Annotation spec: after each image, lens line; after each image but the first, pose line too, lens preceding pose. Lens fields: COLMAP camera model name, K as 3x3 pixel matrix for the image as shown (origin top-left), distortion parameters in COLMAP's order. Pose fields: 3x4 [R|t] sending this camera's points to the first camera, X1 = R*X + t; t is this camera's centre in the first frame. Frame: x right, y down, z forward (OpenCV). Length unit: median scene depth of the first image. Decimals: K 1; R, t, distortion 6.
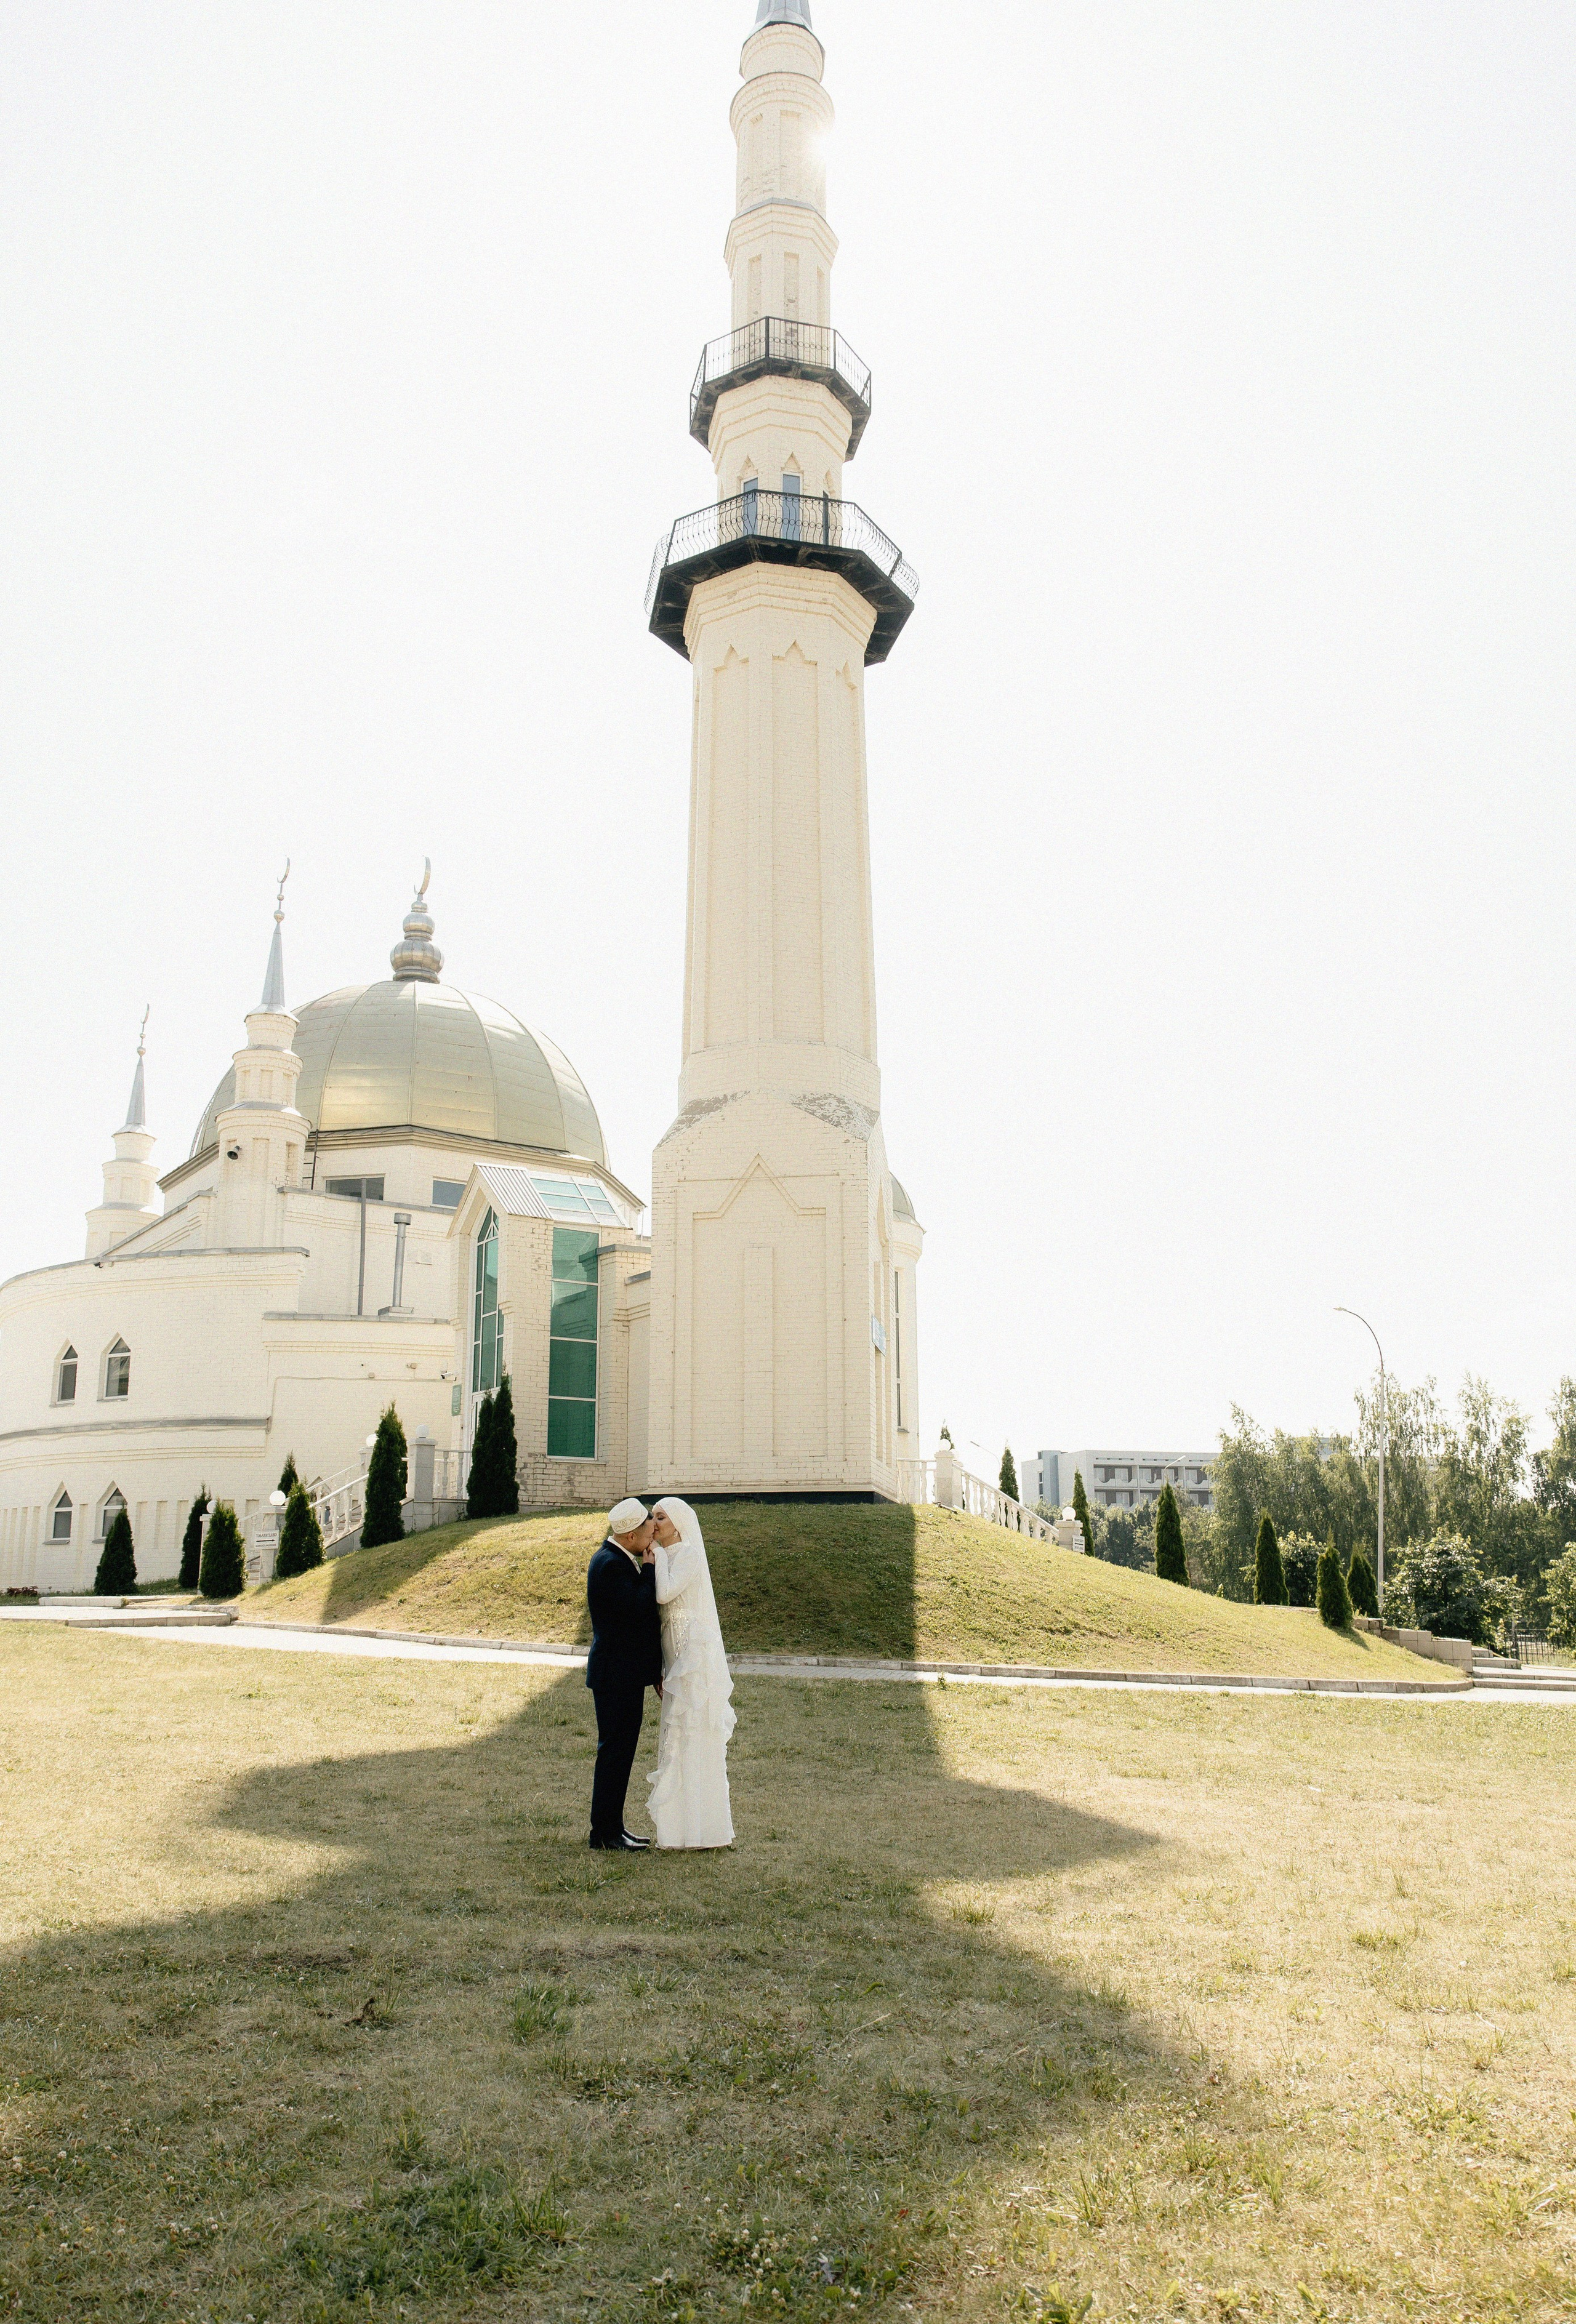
lens RADIAL K [[1763.0, 0, 773.7], [0, 1763.0, 1227.7], [0, 0, 1]] dist [0.001403, -0.001401]
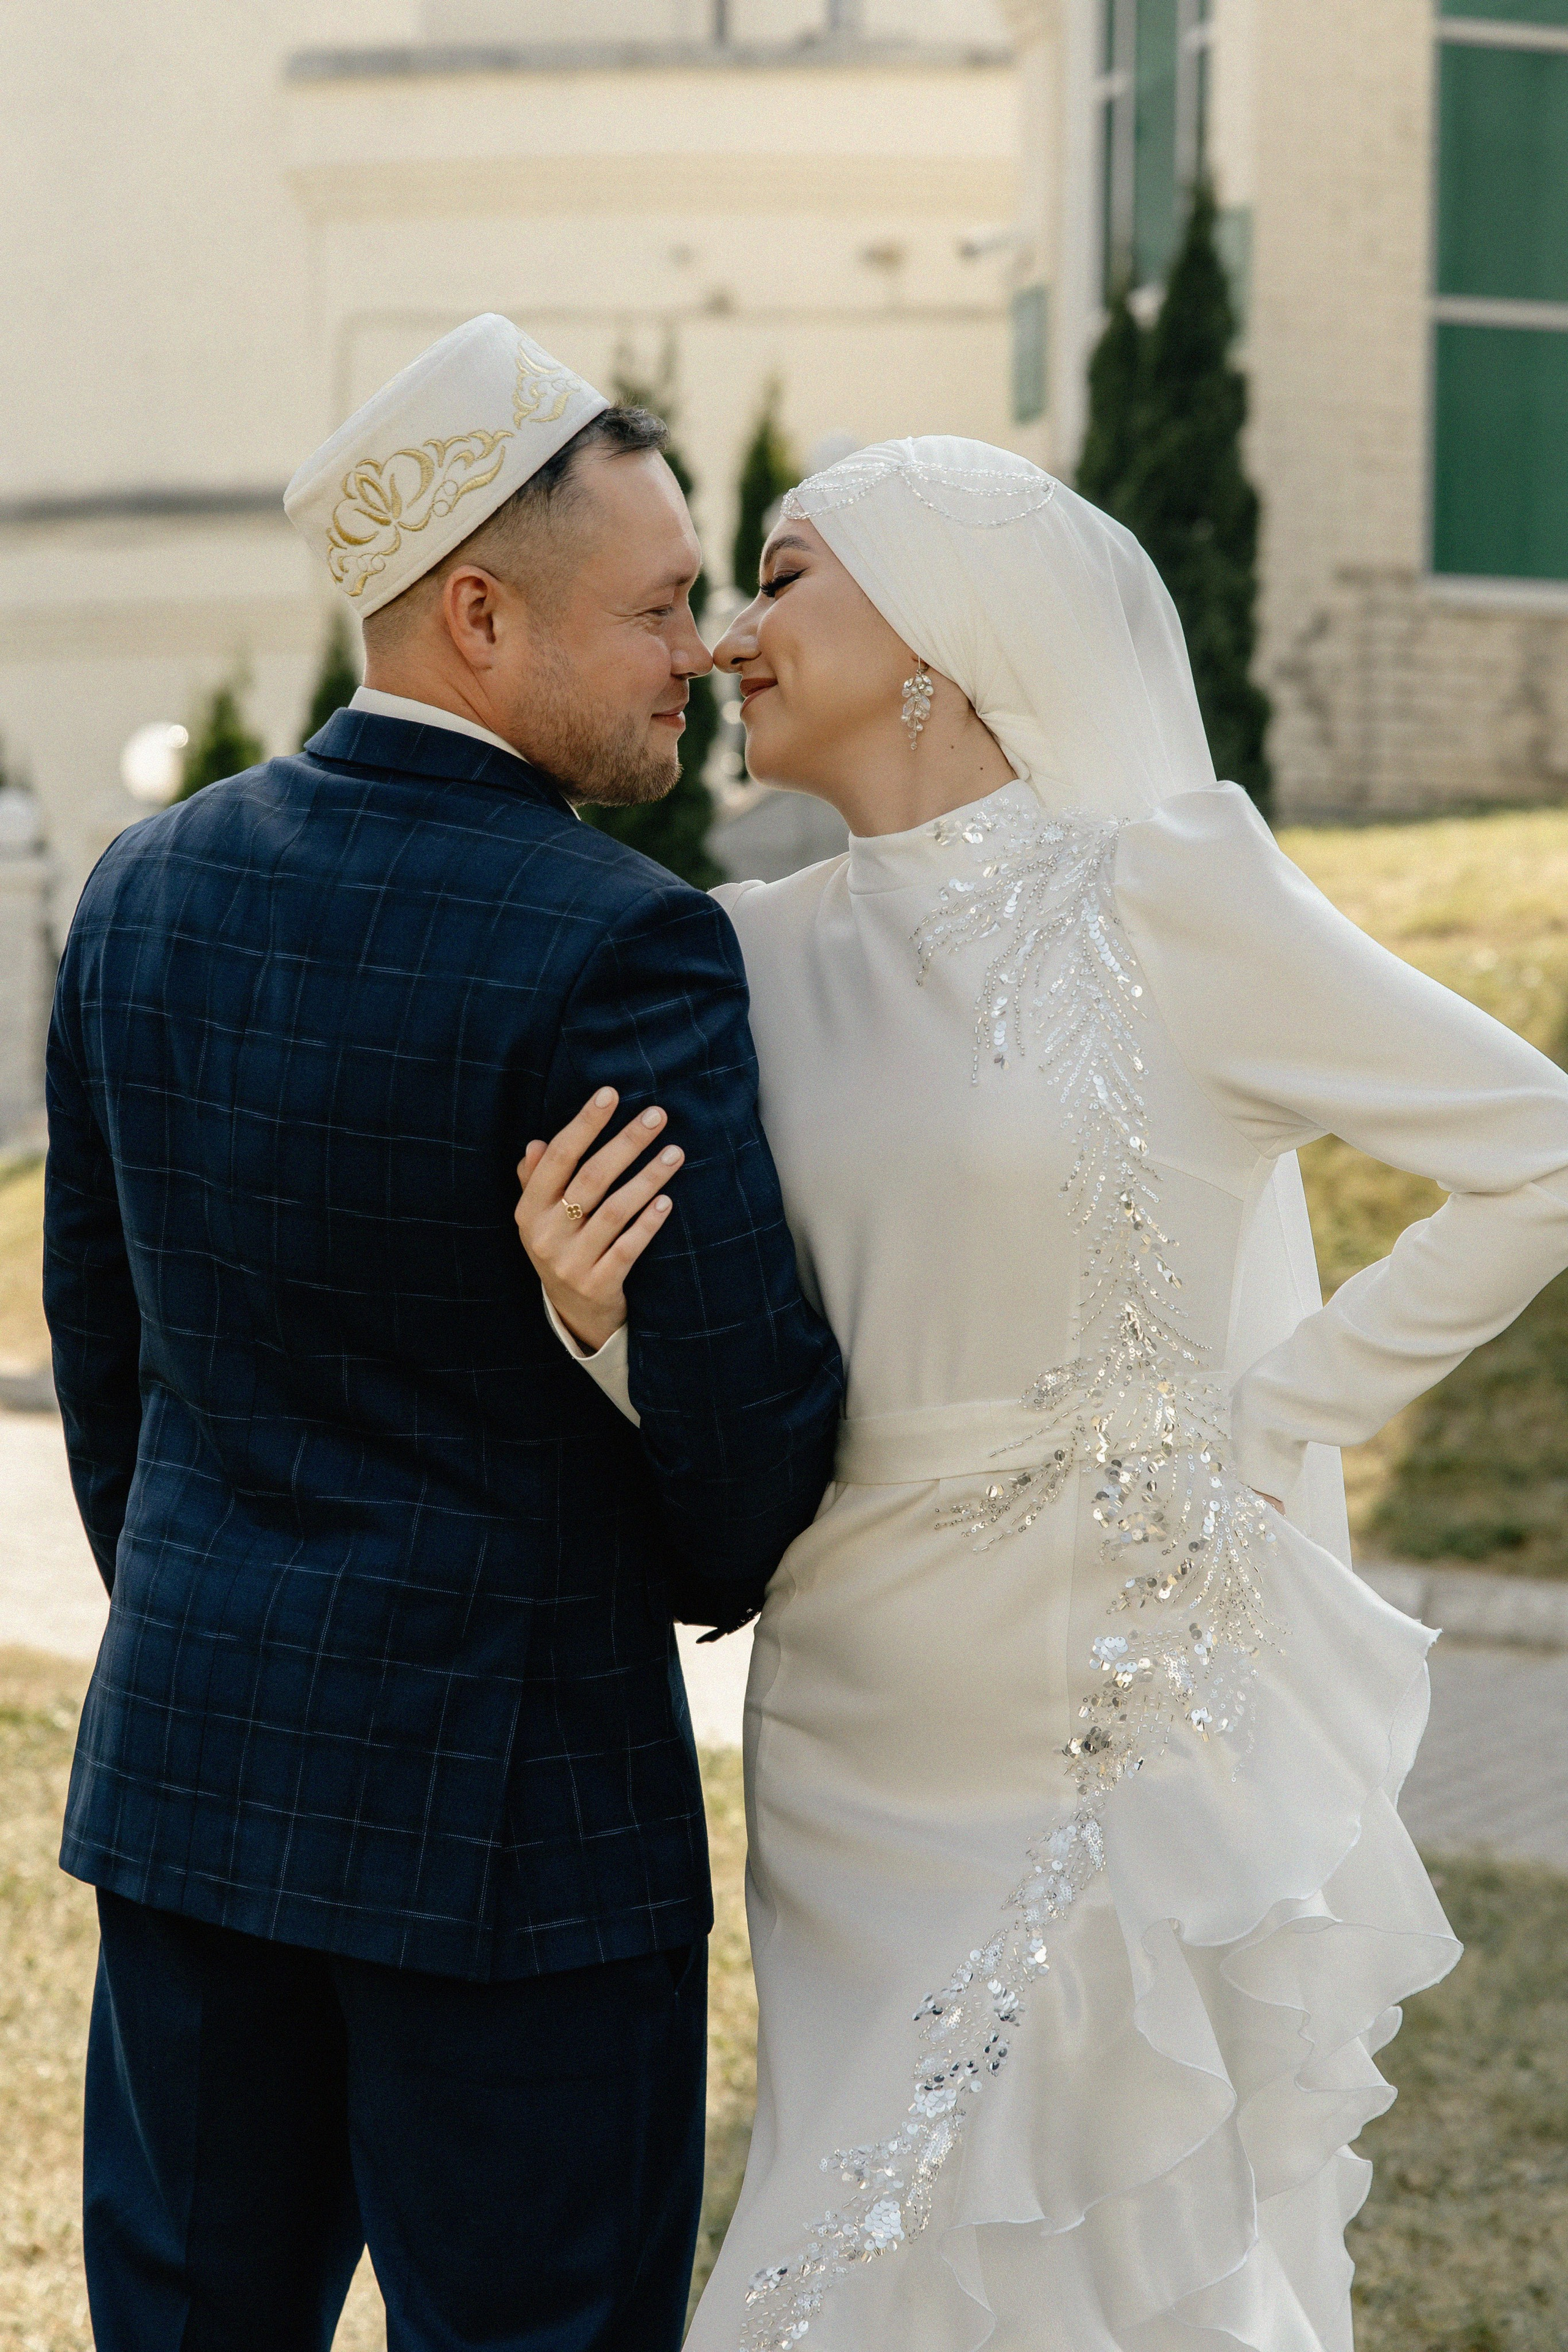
lens RADIAL K [[4950.7, 0, 784.0], [0, 4950.7, 1176.0], [0, 0, 1]] dist [0.035948, -0.065558]
pose [[0.958701, 0.012394, -0.284147, -0.030863], [0.046070, 0.979090, 0.198143, 0.078286], [0.280661, -0.203050, 0.938083, 0.401098]]
